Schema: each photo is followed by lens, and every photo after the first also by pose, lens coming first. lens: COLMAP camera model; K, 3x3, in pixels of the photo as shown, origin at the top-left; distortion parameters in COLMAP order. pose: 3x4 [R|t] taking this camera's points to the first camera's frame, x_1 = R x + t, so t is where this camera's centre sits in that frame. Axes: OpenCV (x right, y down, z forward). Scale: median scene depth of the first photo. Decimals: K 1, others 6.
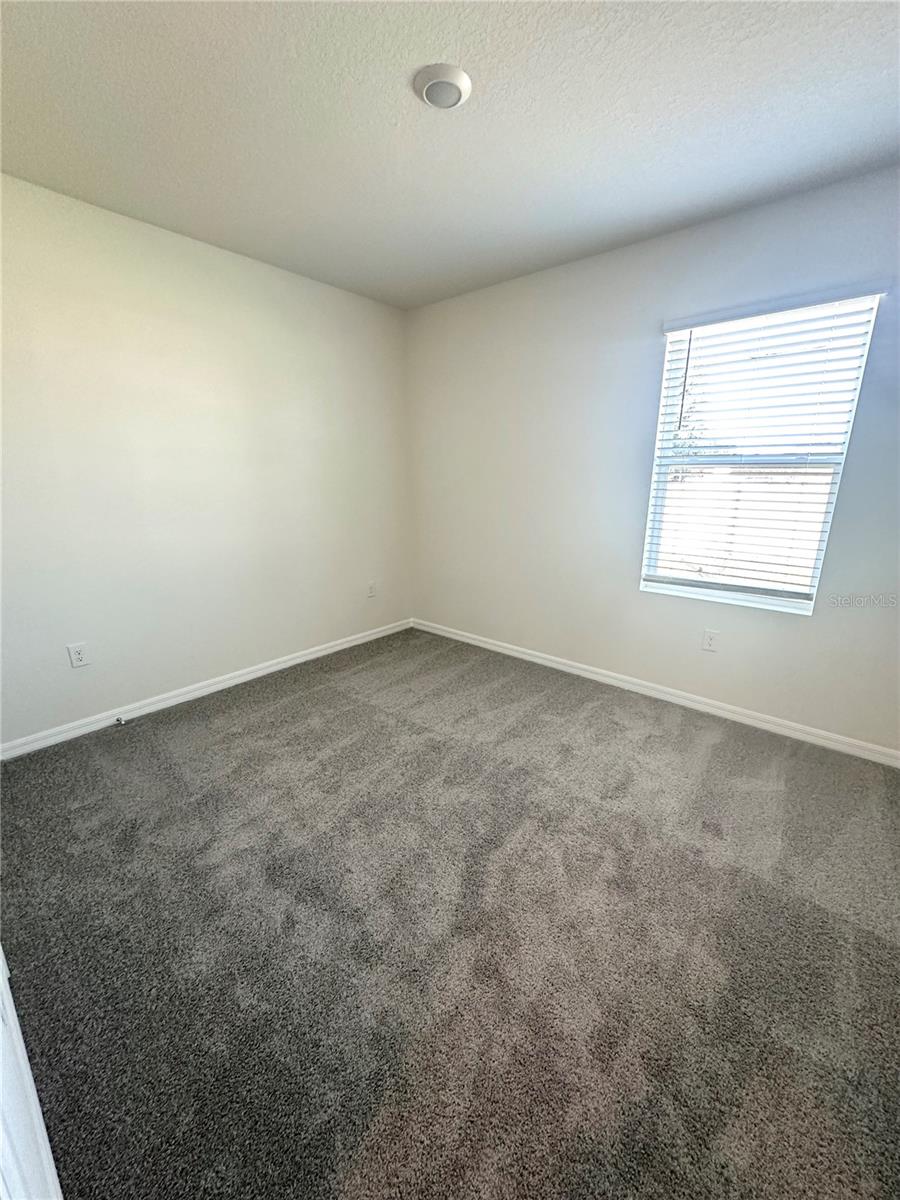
lens RADIAL K [[478.9, 0, 446.2], [0, 478.9, 597.3], [0, 0, 1]] dist [-0.003985, 0.000709]
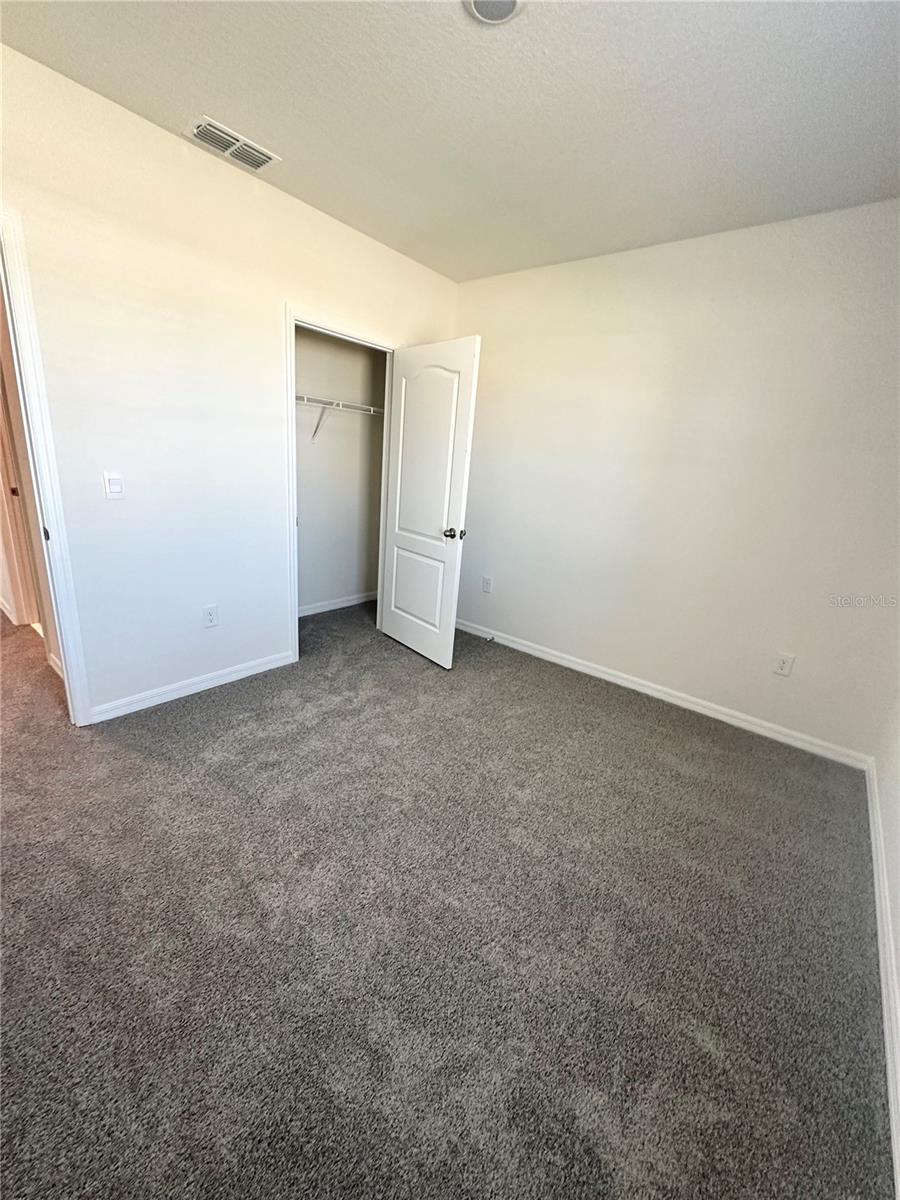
lens RADIAL K [[478.9, 0, 443.1], [0, 478.9, 597.7], [0, 0, 1]] dist [-0.003985, 0.000709]
pose [[0.026385, 0.286742, -0.957644, 0.666620], [-0.321086, 0.909647, 0.263524, -0.189067], [0.946682, 0.300533, 0.116070, 0.700802]]
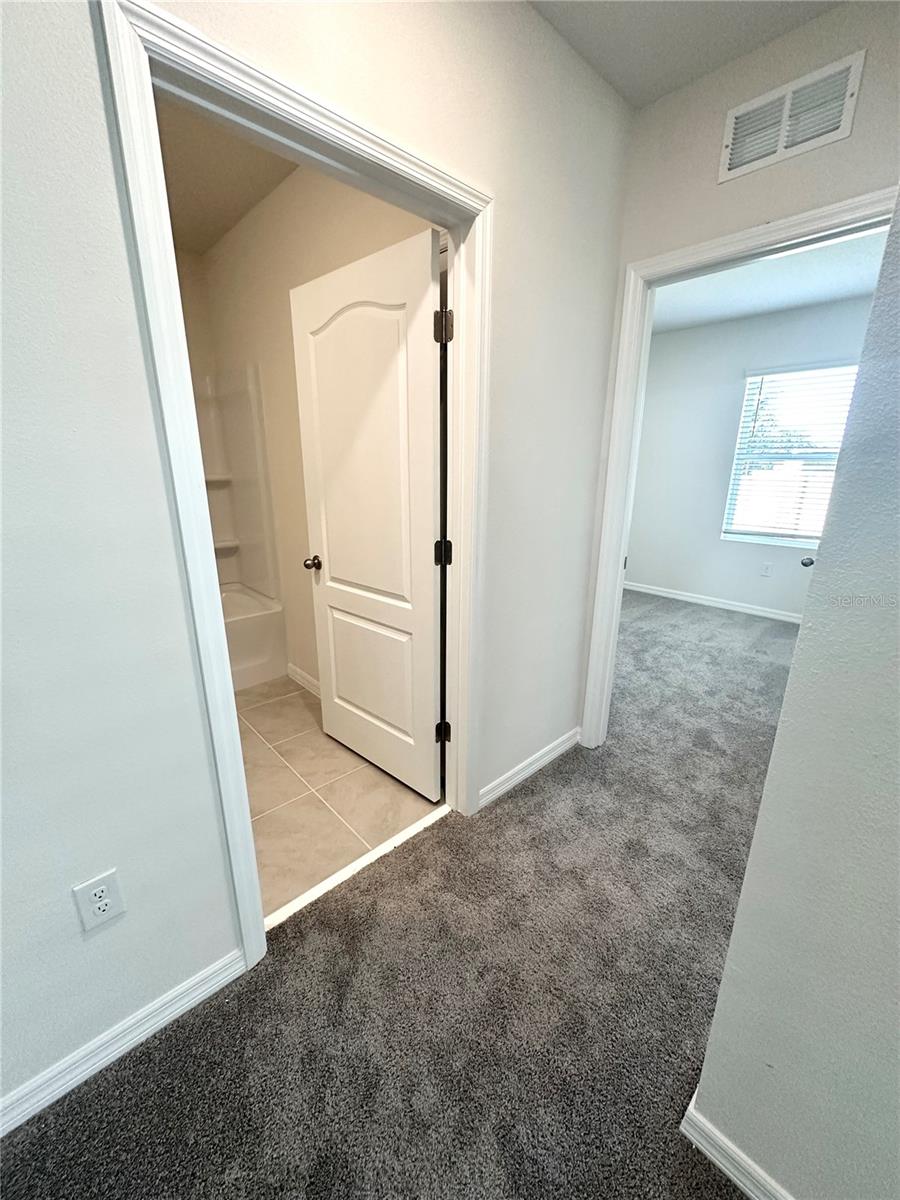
lens RADIAL K [[478.9, 0, 445.1], [0, 478.9, 607.9], [0, 0, 1]] dist [-0.003985, 0.000709]
pose [[0.994813, 0.029091, -0.097470, -0.385429], [-0.026104, 0.999154, 0.031785, 0.211883], [0.098312, -0.029076, 0.994731, -0.756103]]
